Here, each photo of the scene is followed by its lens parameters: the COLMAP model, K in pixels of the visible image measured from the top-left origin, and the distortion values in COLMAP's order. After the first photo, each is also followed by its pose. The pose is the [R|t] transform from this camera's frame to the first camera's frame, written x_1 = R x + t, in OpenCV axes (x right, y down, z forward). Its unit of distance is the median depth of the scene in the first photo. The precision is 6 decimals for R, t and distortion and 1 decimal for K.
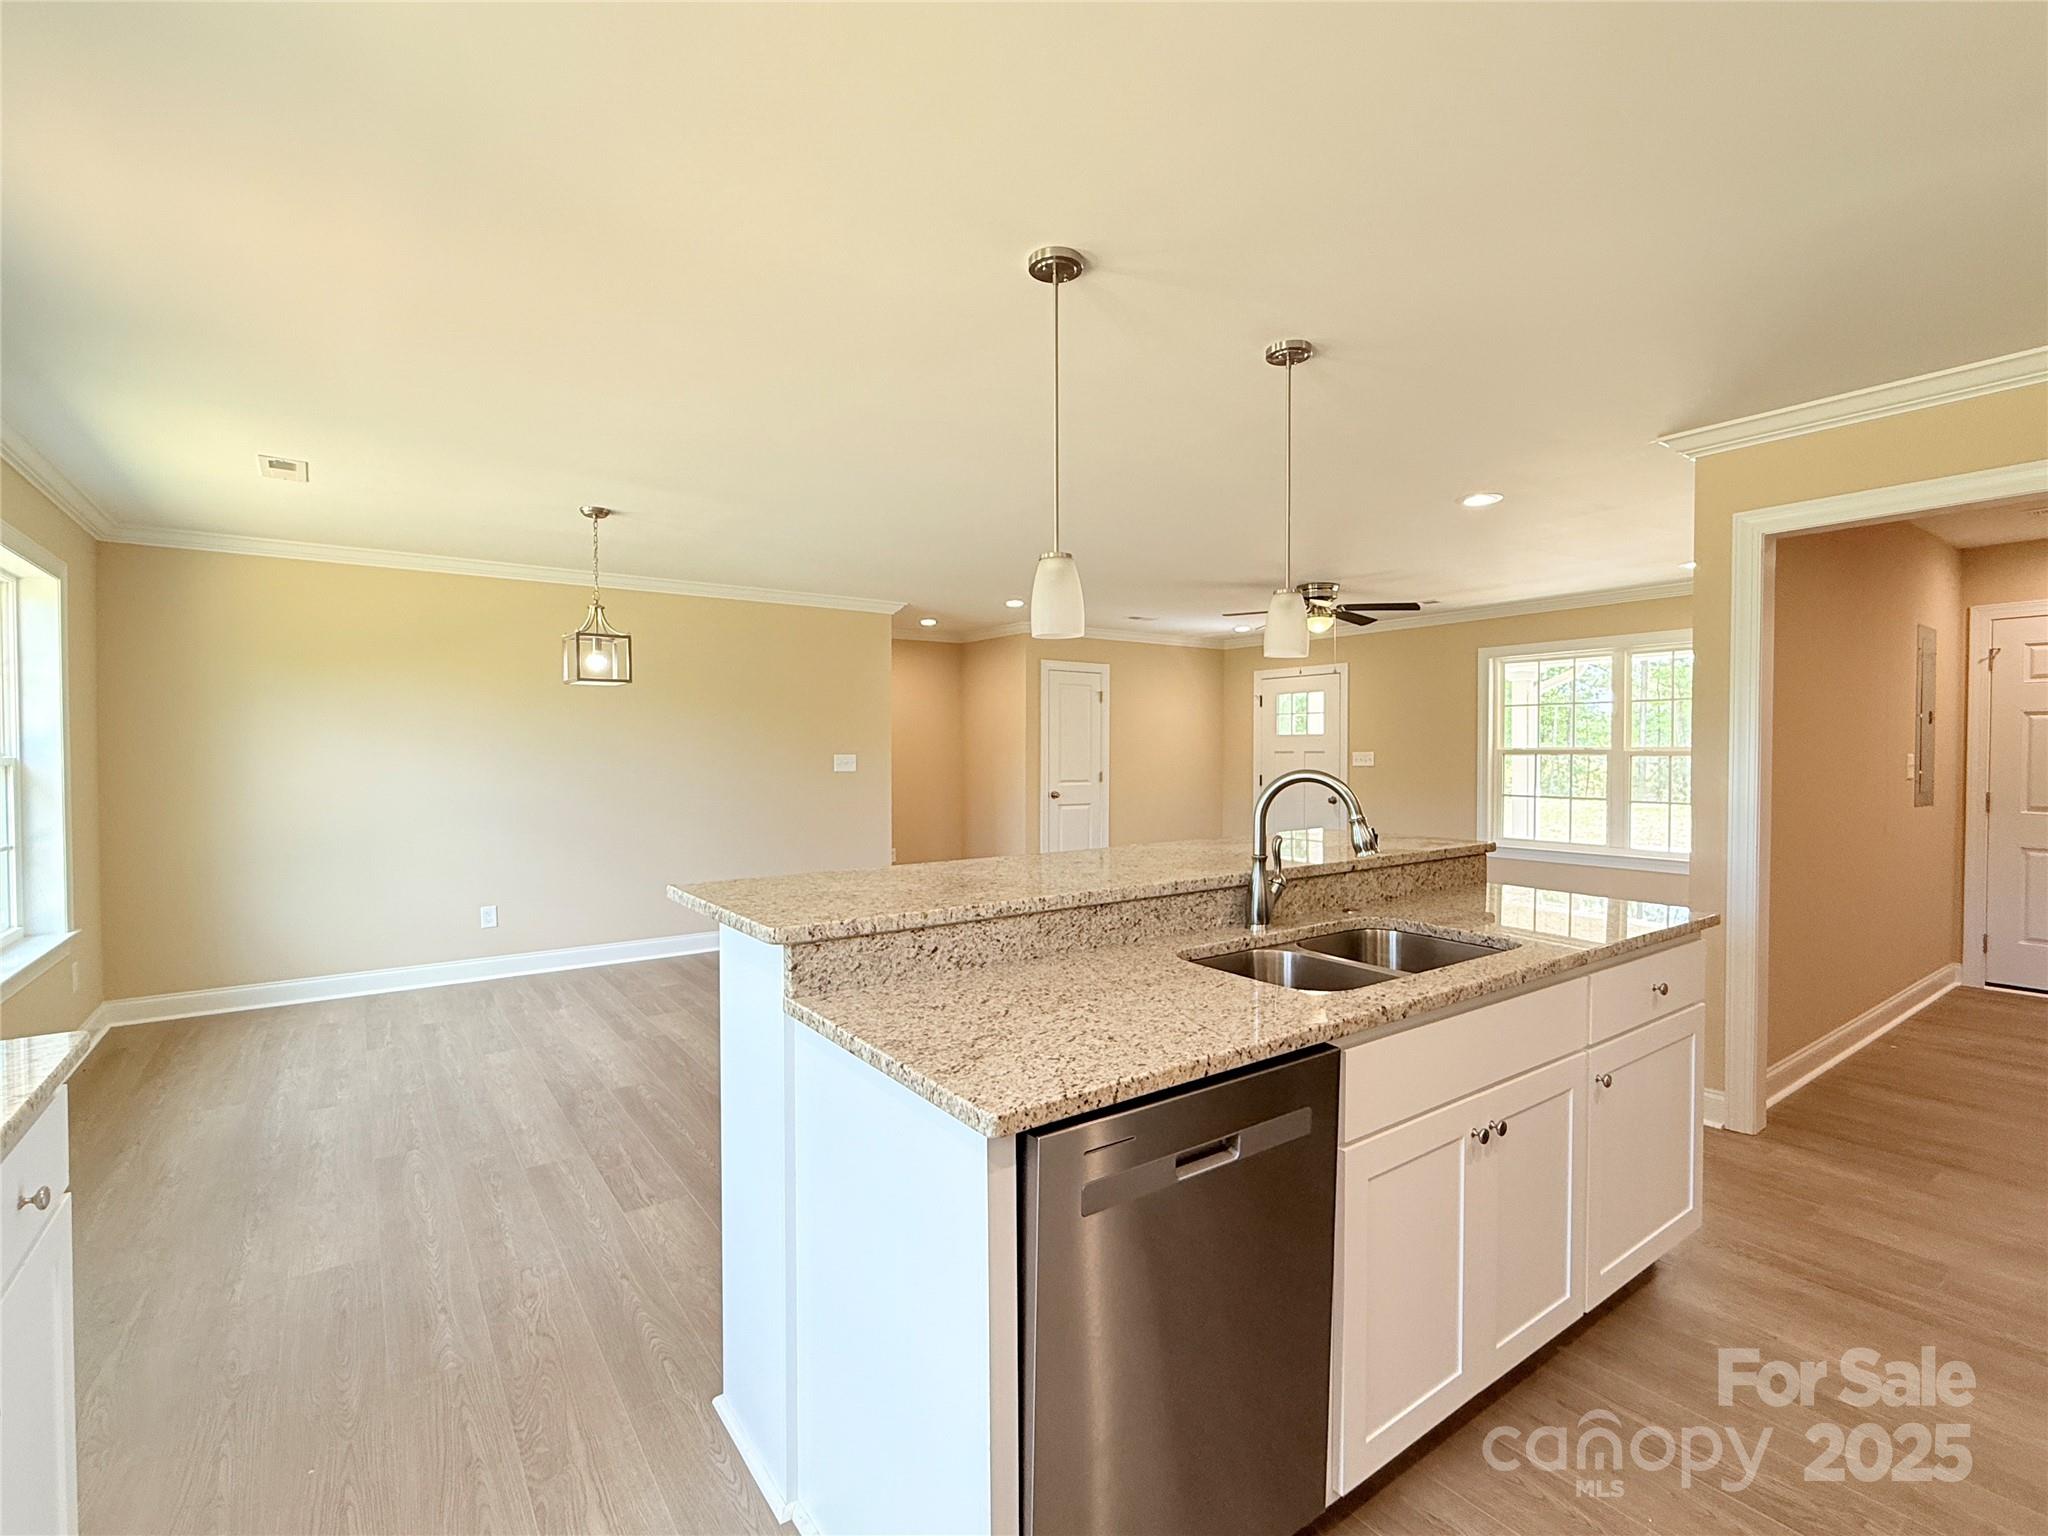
lens RADIAL K [[943.5, 0, 1016.7], [0, 943.5, 776.9], [0, 0, 1]] dist [-0.005725, 0.001766]
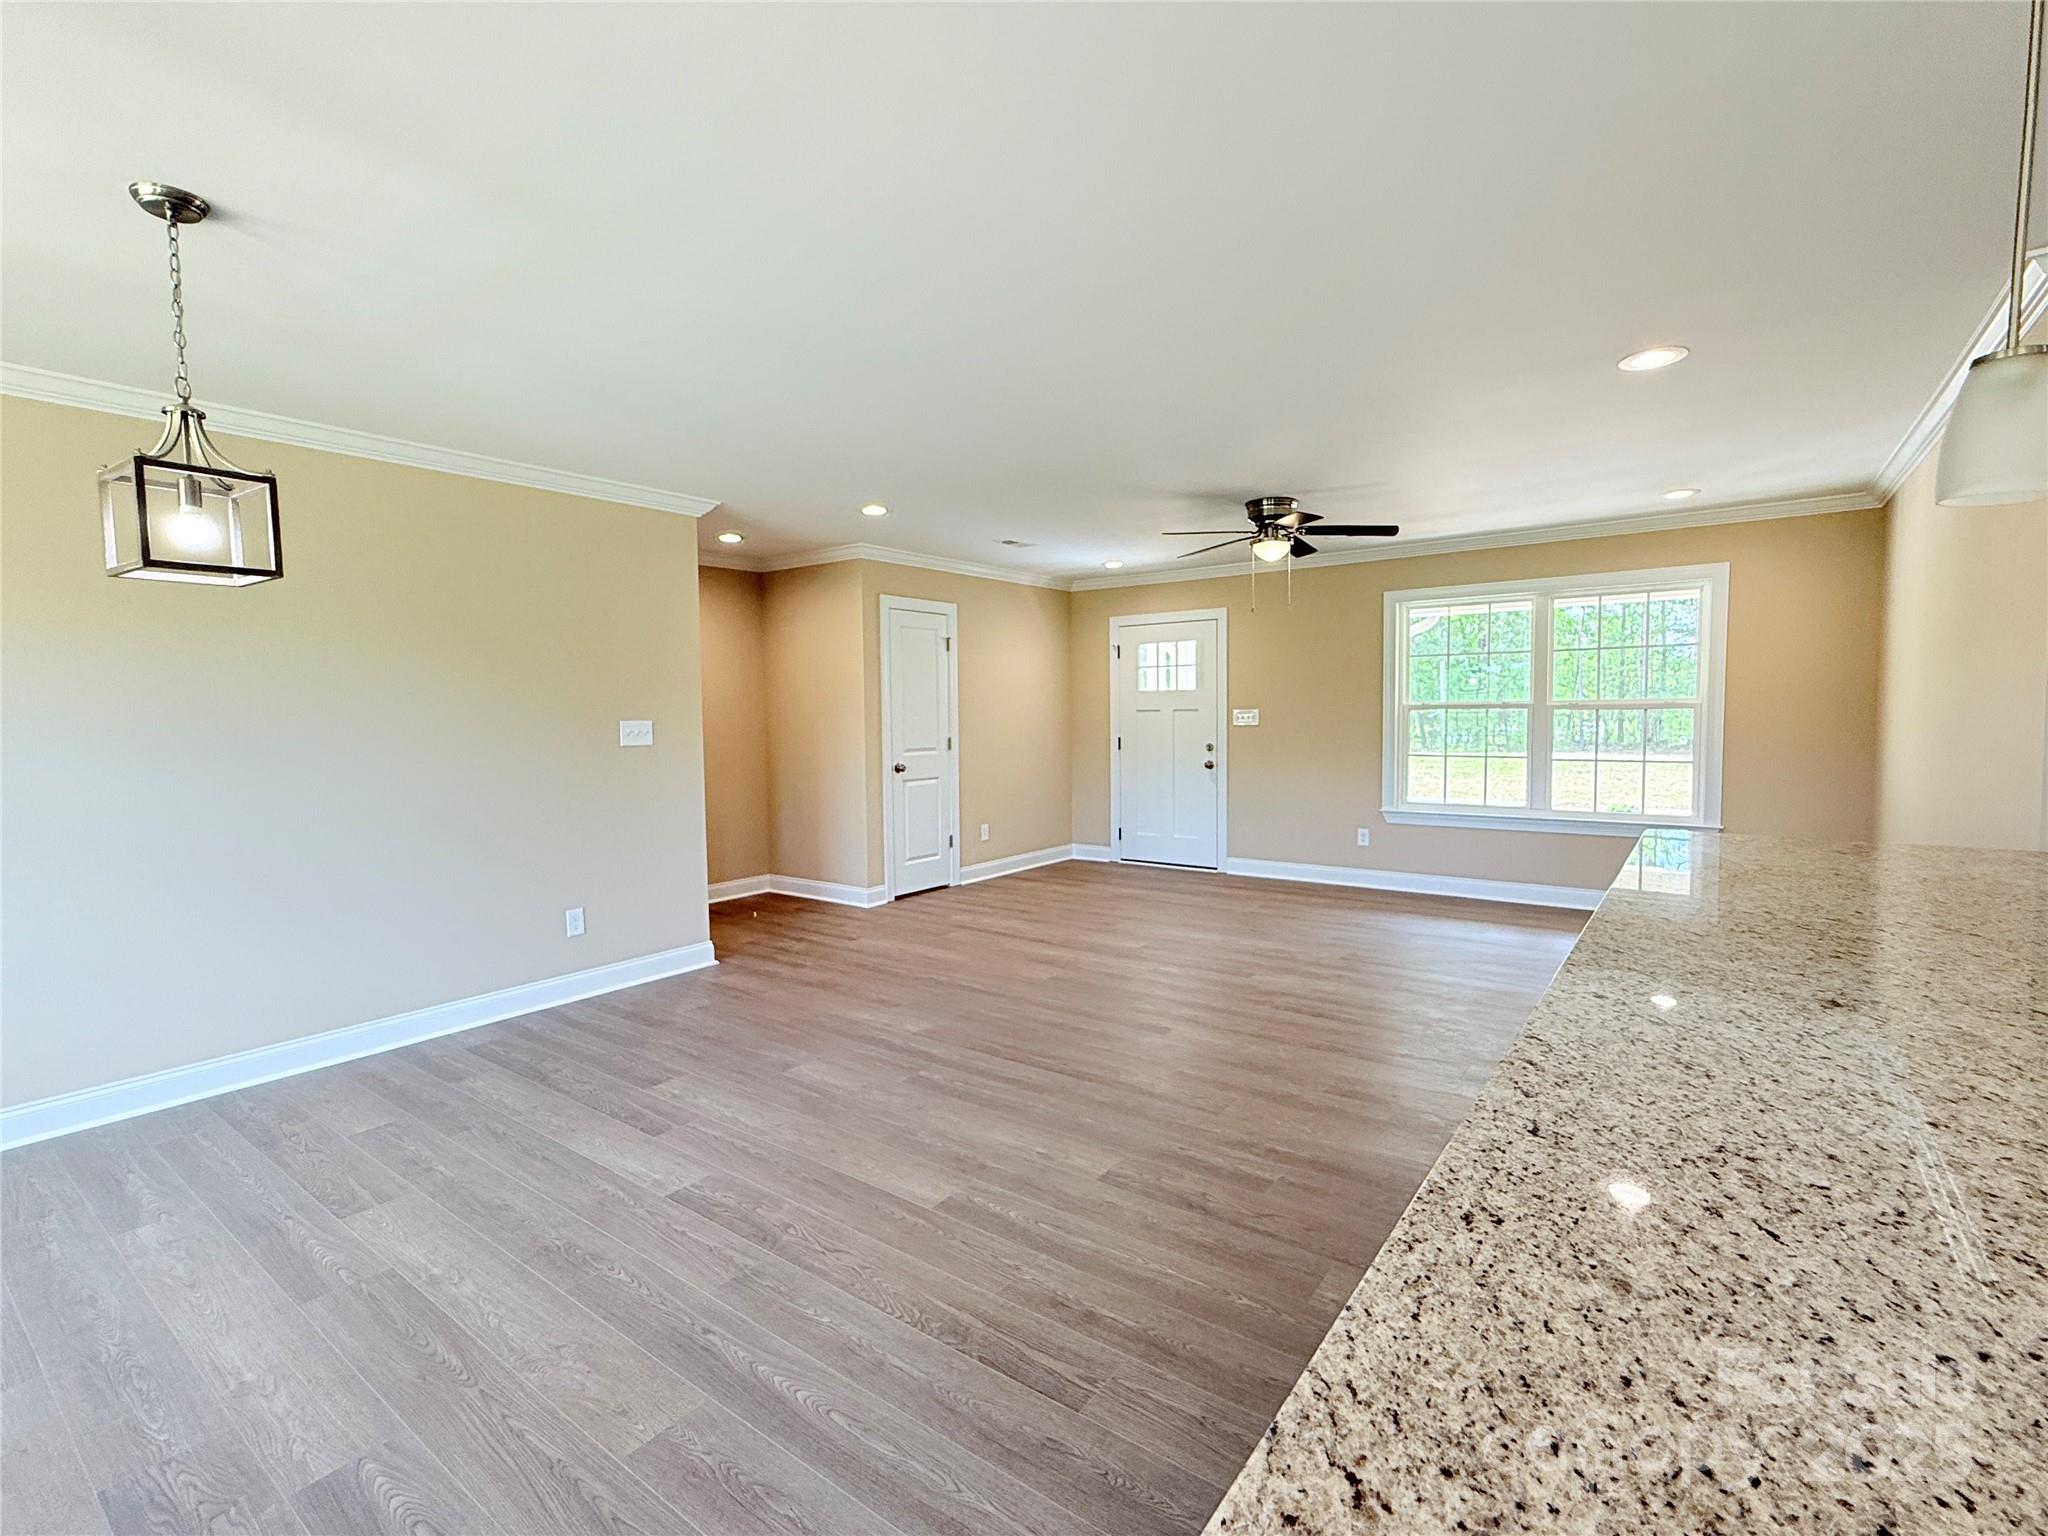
lens RADIAL K [[943.5, 0, 1021.4], [0, 943.5, 772.3], [0, 0, 1]] dist [-0.005725, 0.001766]
pose [[0.951290, -0.030849, 0.306750, -0.128746], [0.019822, 0.999043, 0.038998, -0.007512], [-0.307659, -0.031018, 0.950991, 0.272898]]
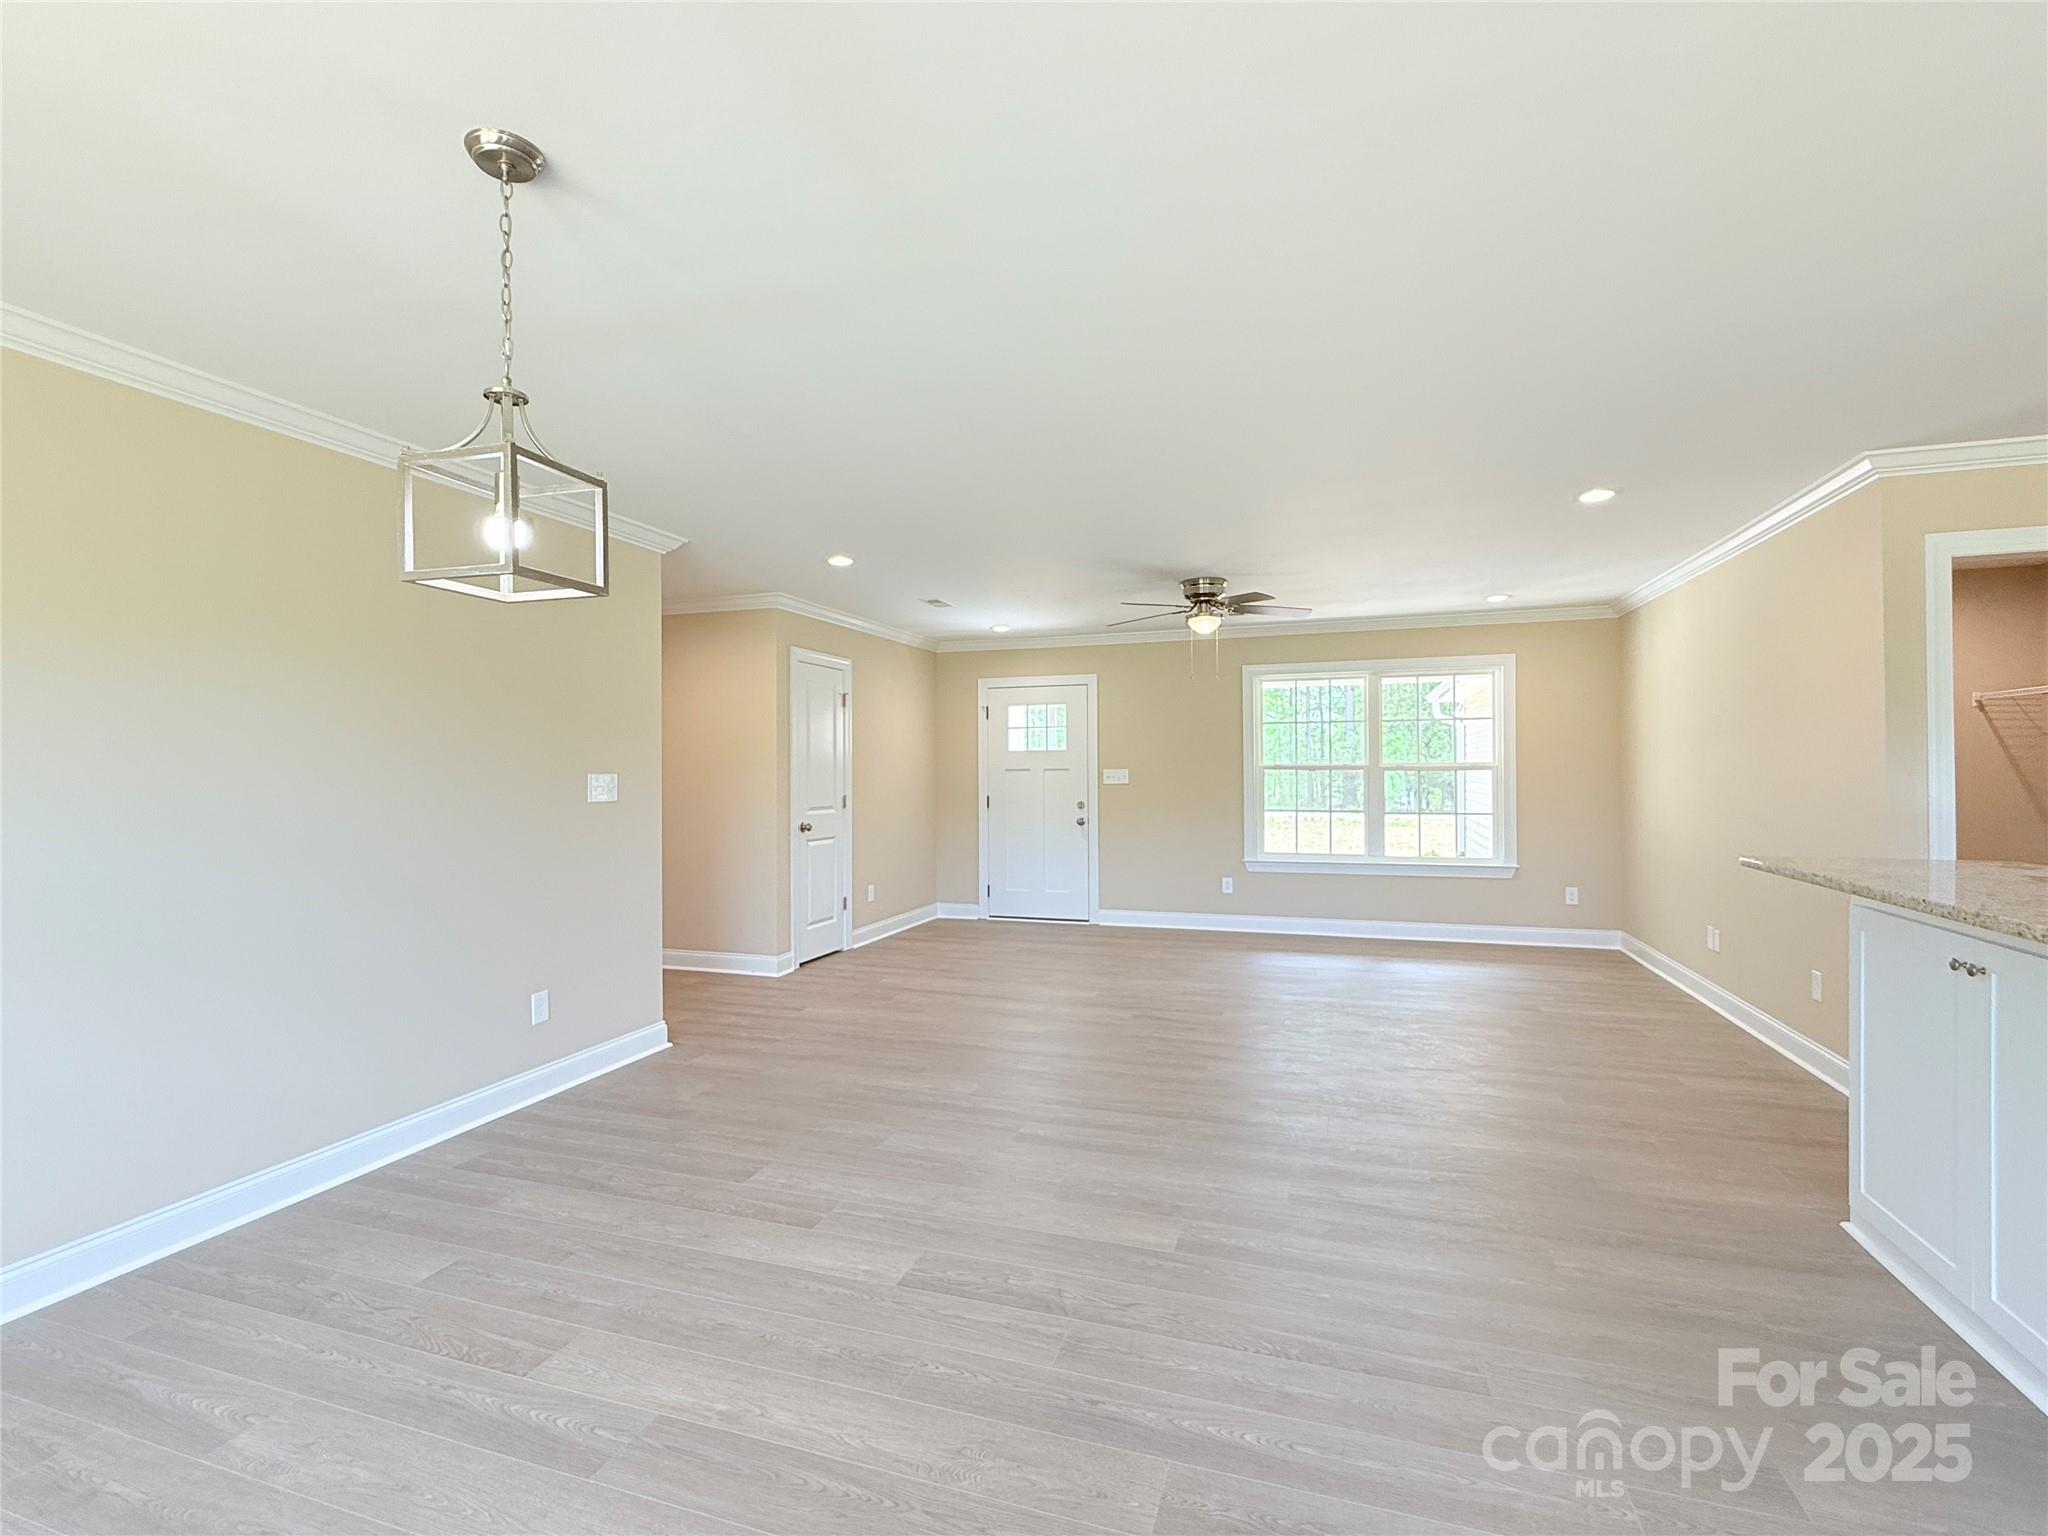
lens RADIAL K [[943.5, 0, 1022.4], [0, 943.5, 778.5], [0, 0, 1]] dist [-0.005725, 0.001766]
pose [[0.806028, -0.008081, 0.591822, -0.326186], [0.020734, 0.999679, -0.014588, -0.006614], [-0.591514, 0.024029, 0.805937, 0.360792]]
